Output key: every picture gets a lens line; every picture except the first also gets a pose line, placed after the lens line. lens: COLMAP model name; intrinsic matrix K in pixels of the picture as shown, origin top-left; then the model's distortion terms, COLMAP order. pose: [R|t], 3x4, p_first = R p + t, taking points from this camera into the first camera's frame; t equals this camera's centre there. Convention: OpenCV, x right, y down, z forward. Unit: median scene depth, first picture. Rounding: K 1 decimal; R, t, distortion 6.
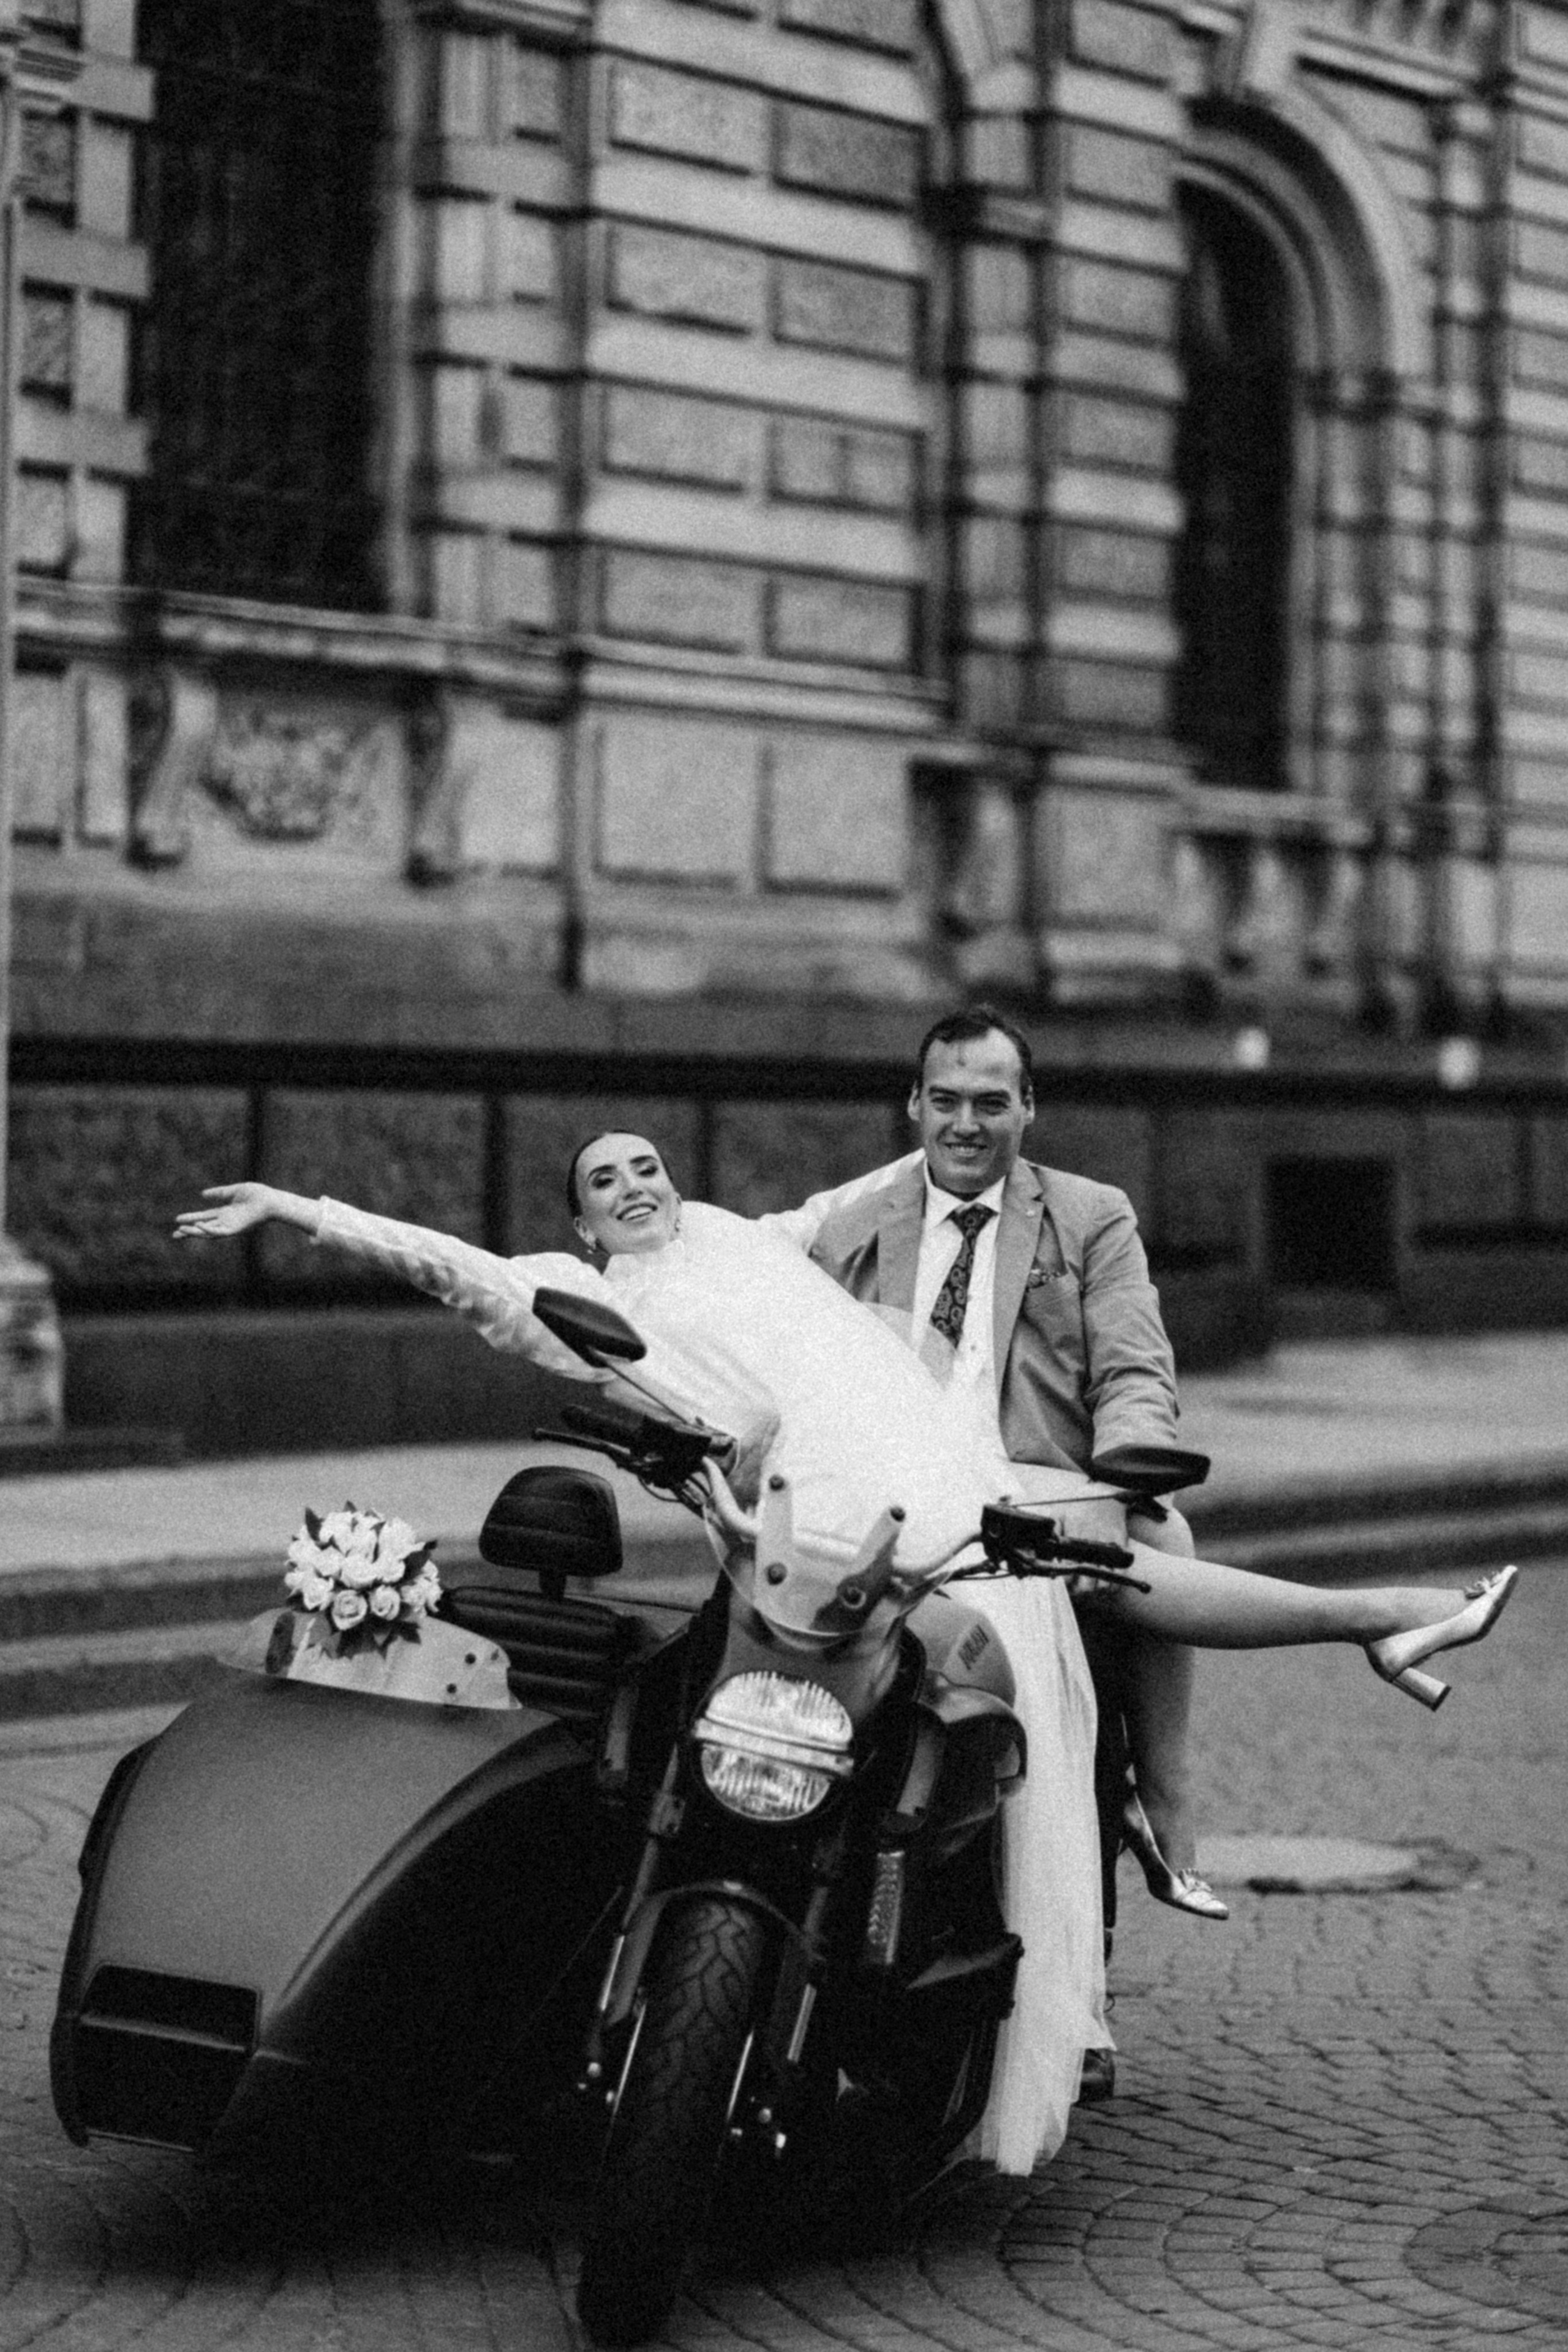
lens RADIAL K [[5489.3, 0, 782.5], [0, 5489.3, 1158.0], [0, 0, 1]] dist [-0.079358, 0.000000]
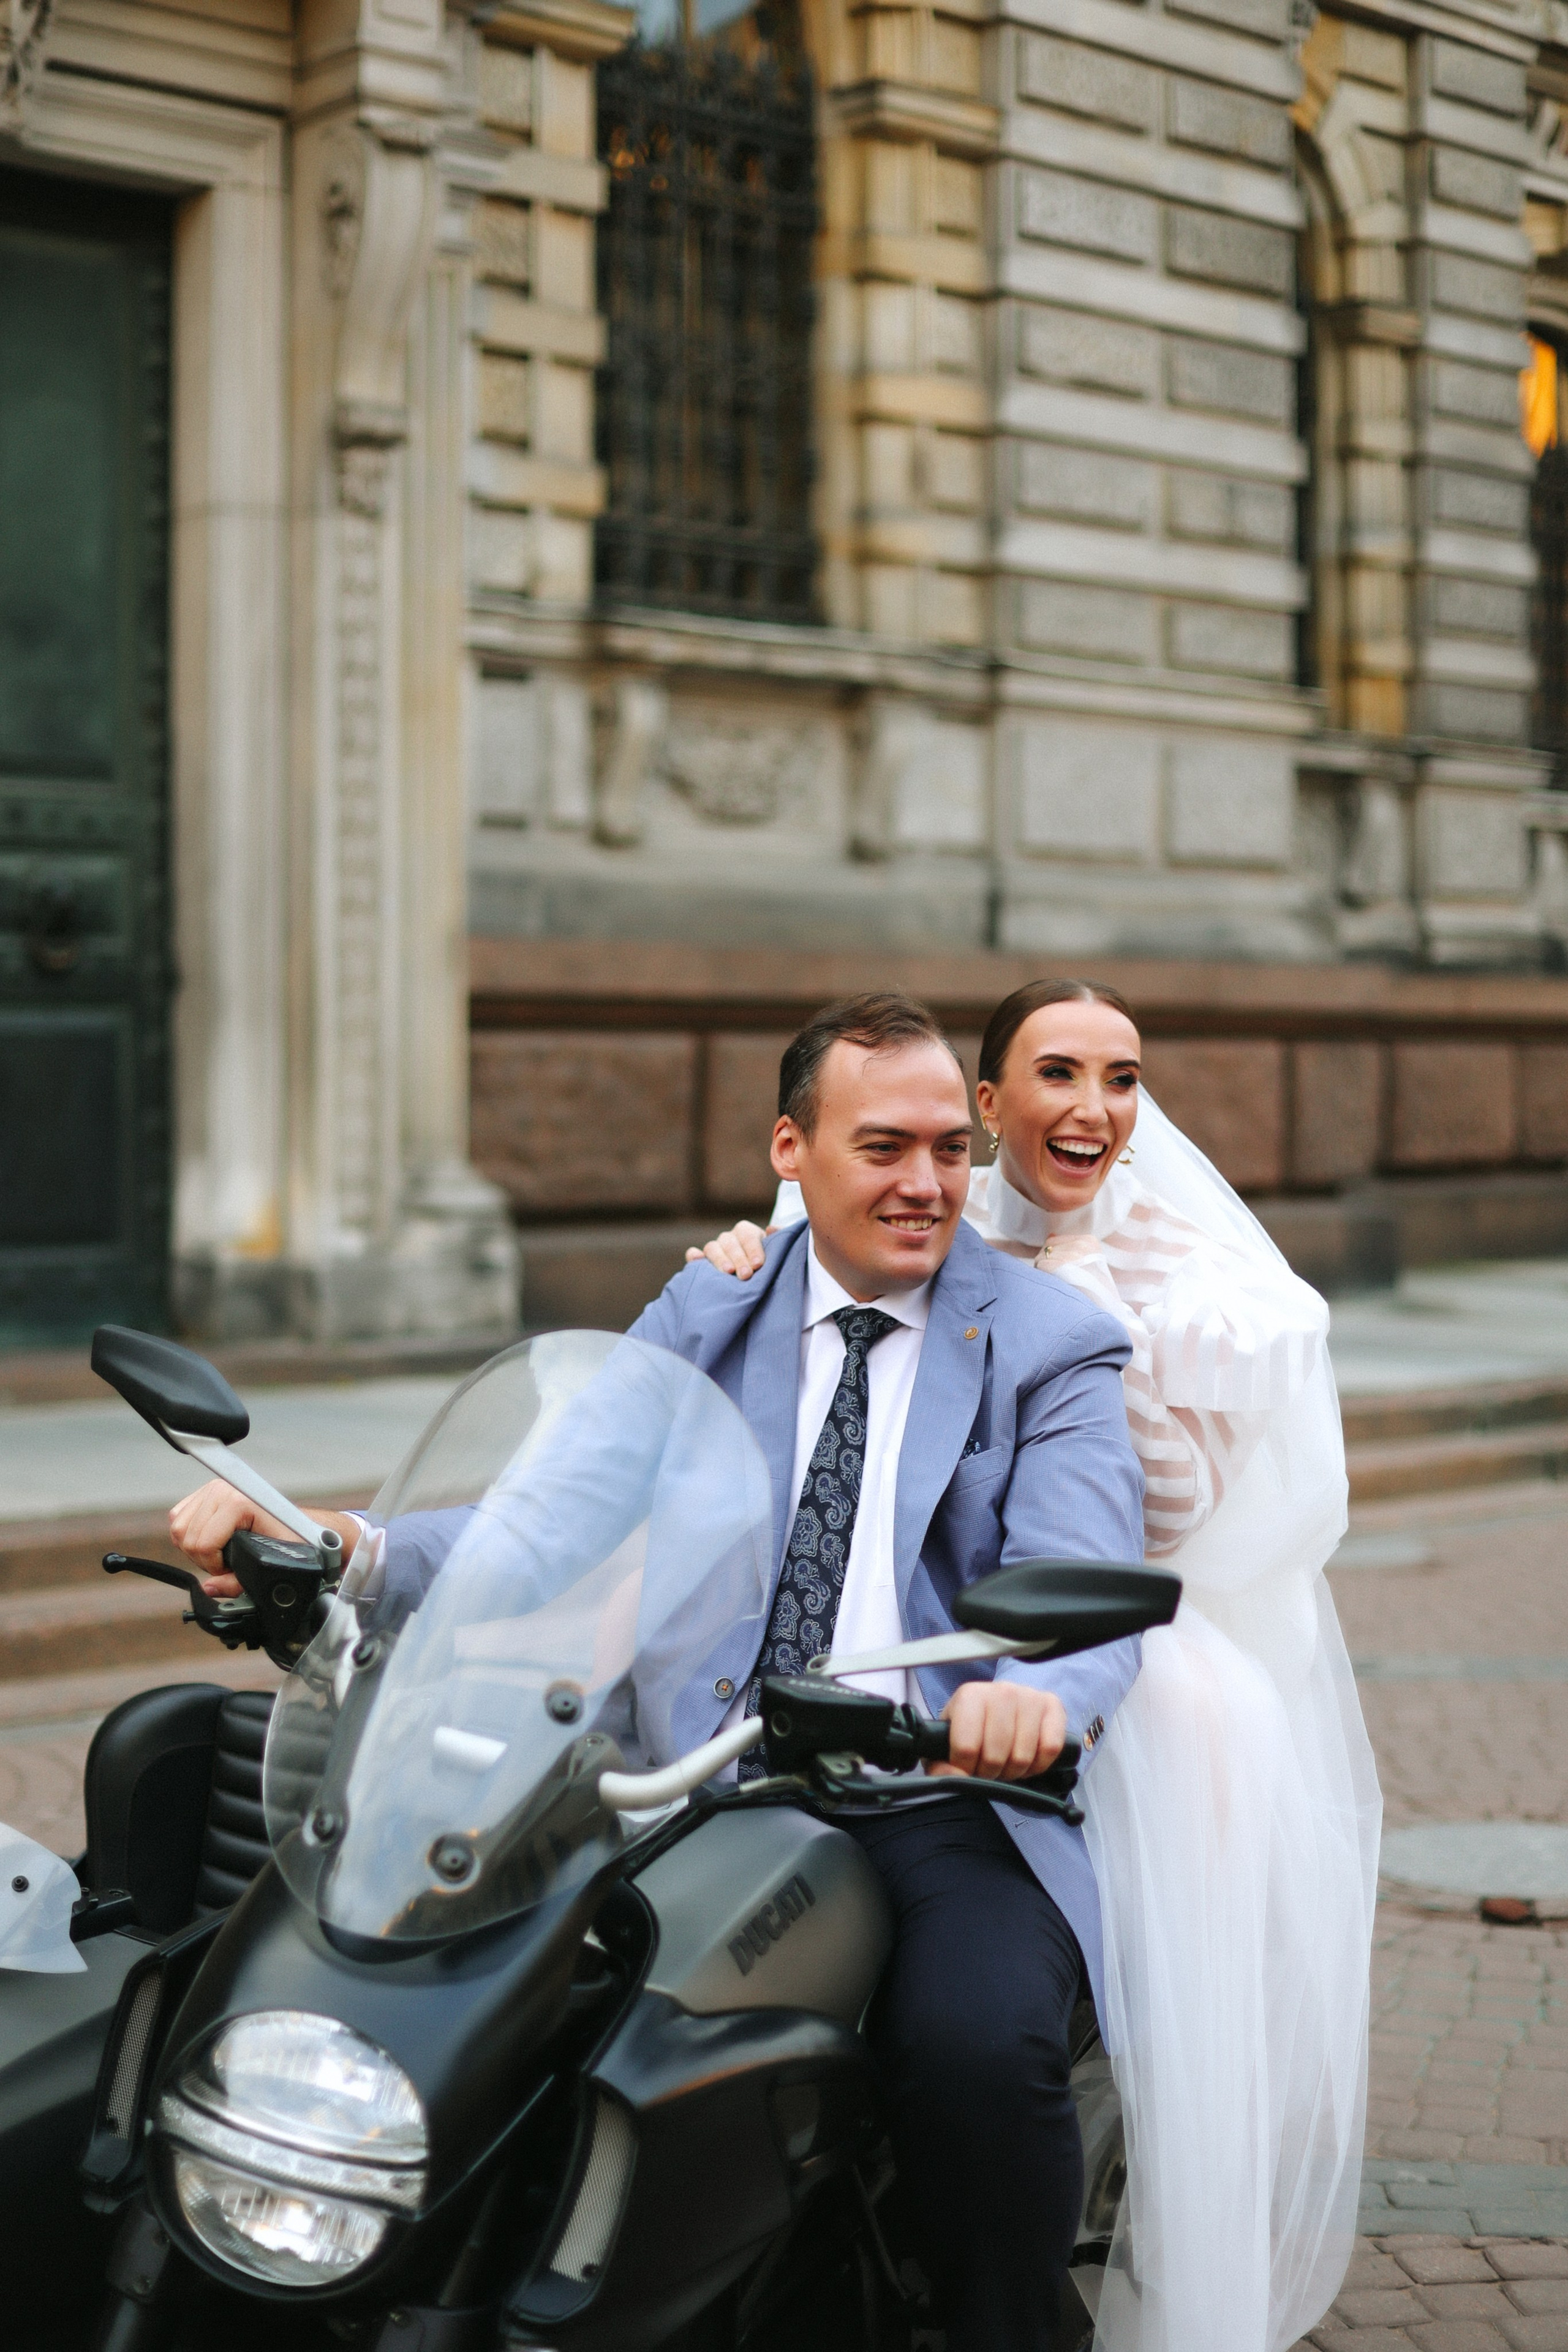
lens RADIAL K [[3510.6, 0, 799.5], [0, 3510.6, 1158.2], [0, 0, 1]] dist [-0.108034, 0.000000]
pose [[0.987943, -0.009682, -0.154513, 0.039052], [0.012396, 0.999785, 0.016608, 0.001485], [0.154319, -0.018323, 0.987851, 0.262392]]
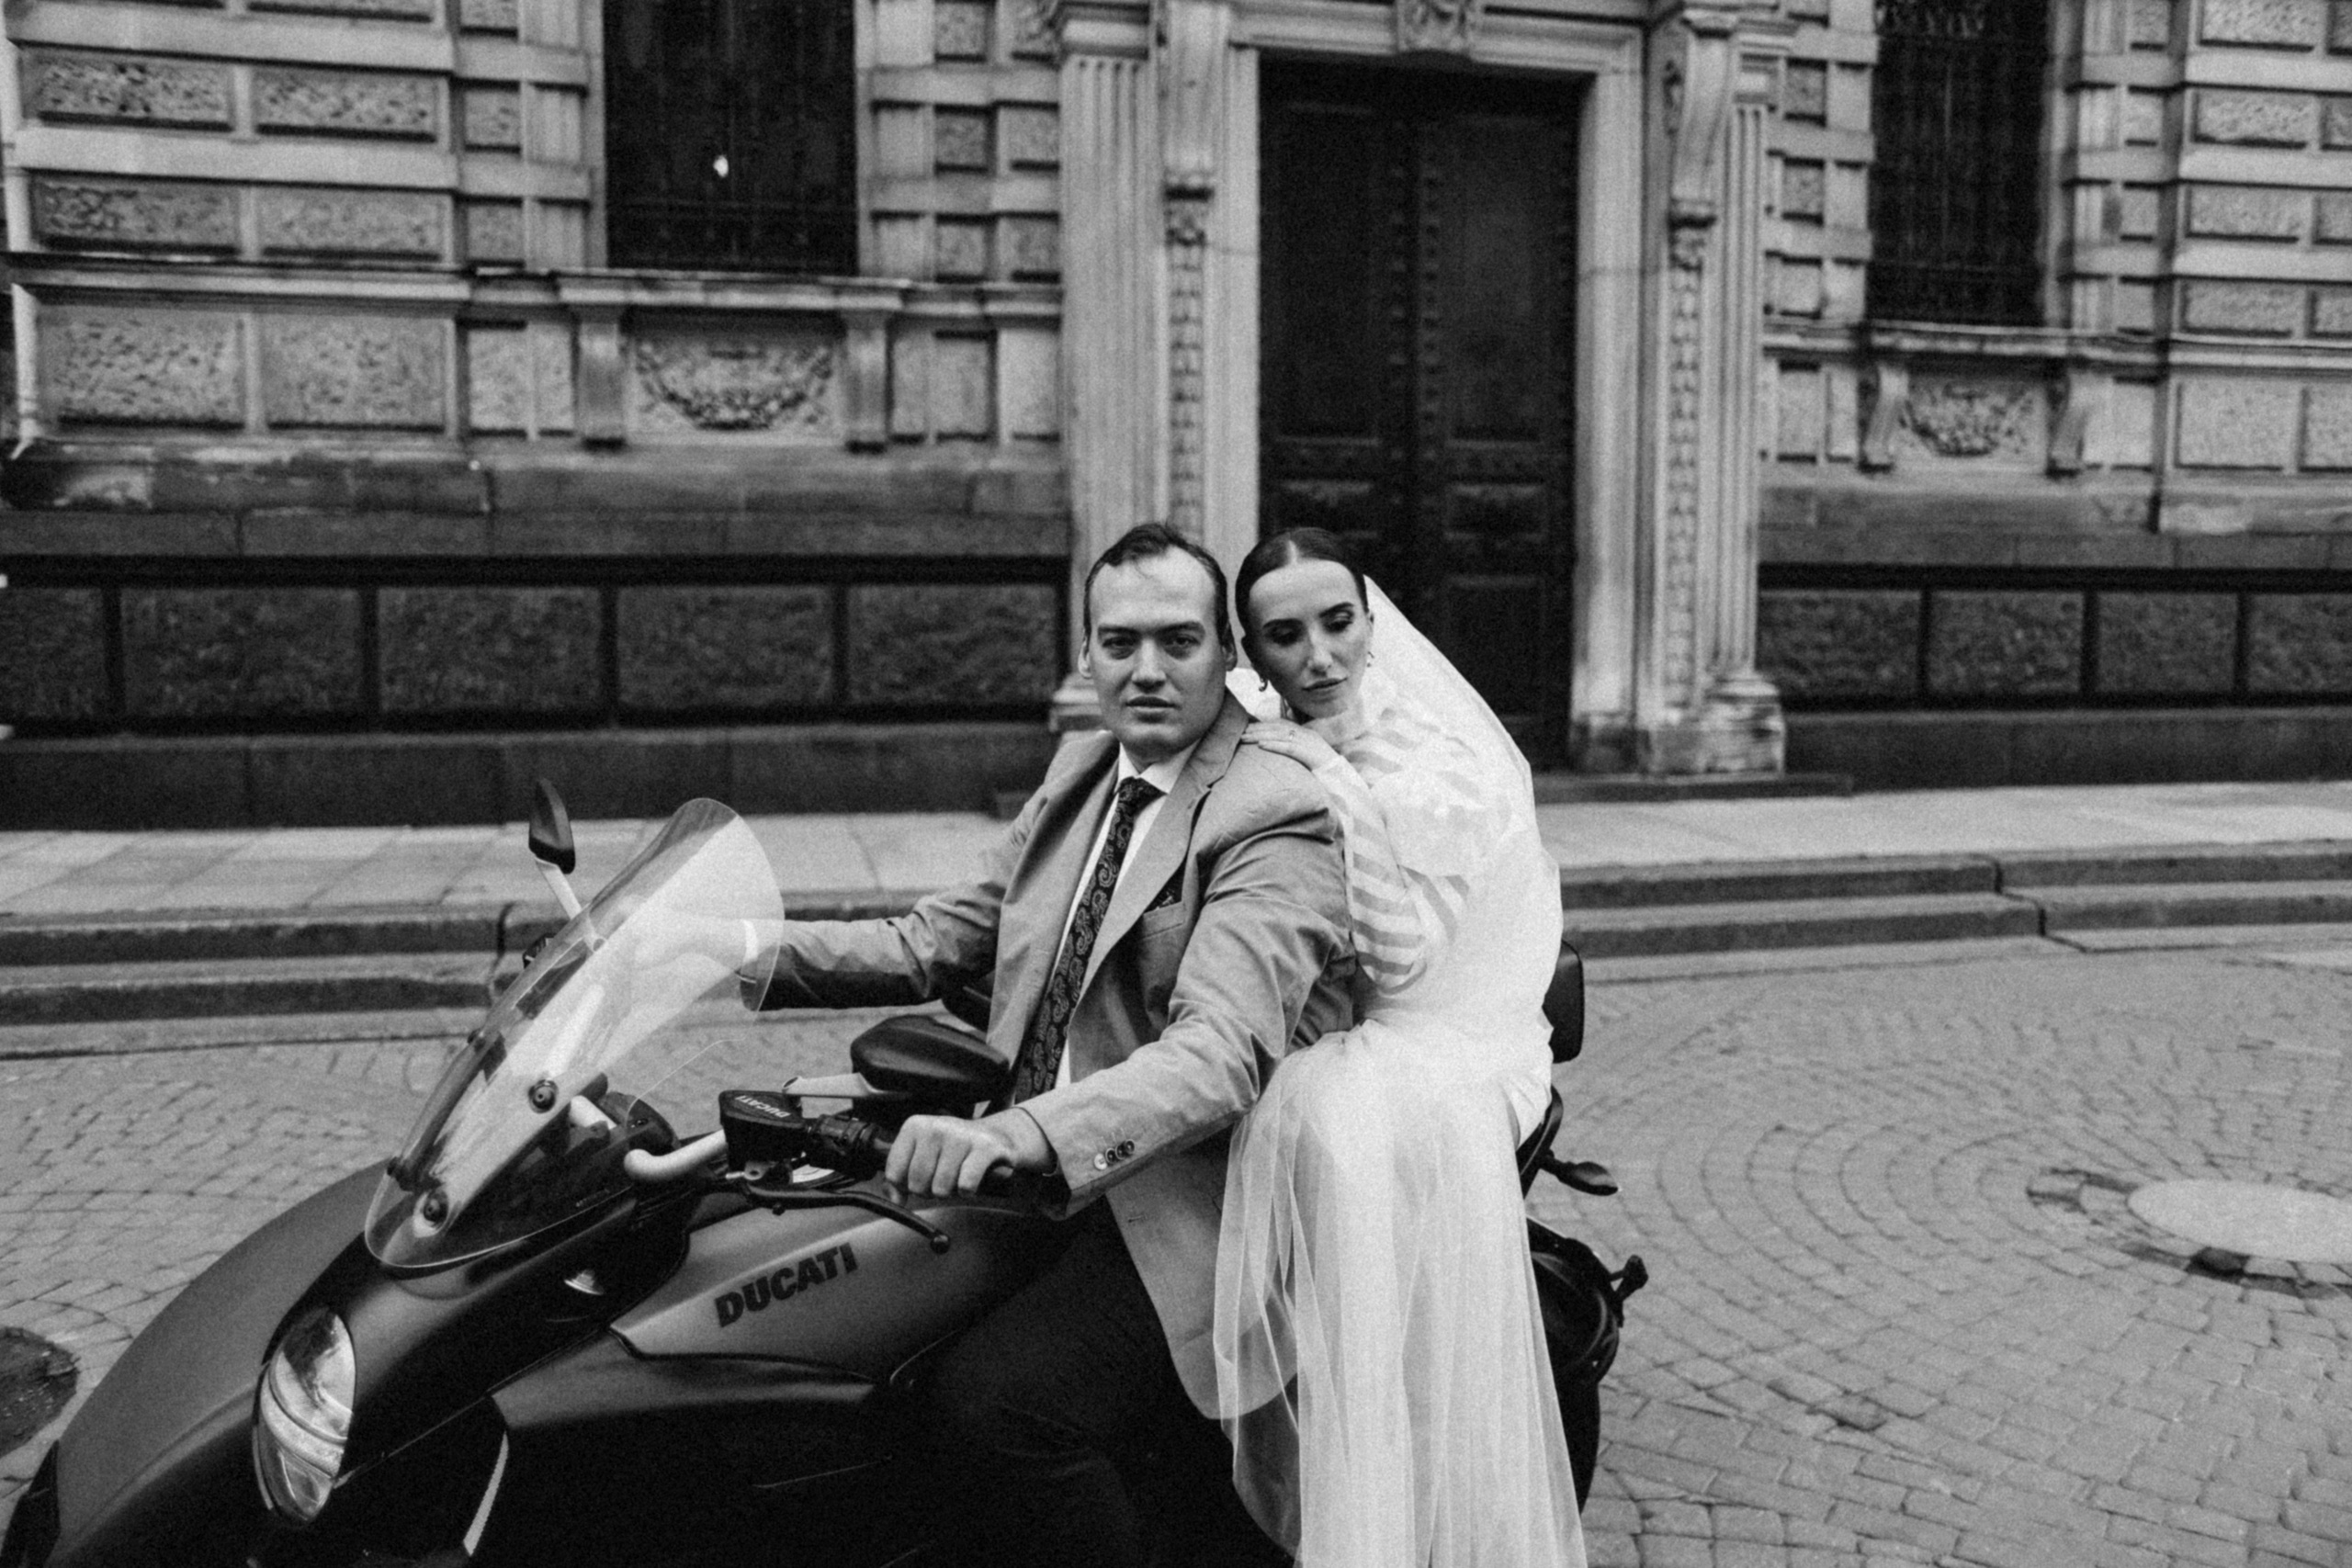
lens RADIAL K [[1850.0, 0, 1168.6], [0, 1850.0, 803.9], [0, 0, 1]] dist [-0.078709, 0.086139]
pose [[0.782608, 0.046283, -0.620791, 0.088420], [0.008722, 0.996319, 0.085276, 0.004307], [0.622453, -0.072153, 0.779324, 0.351980]]
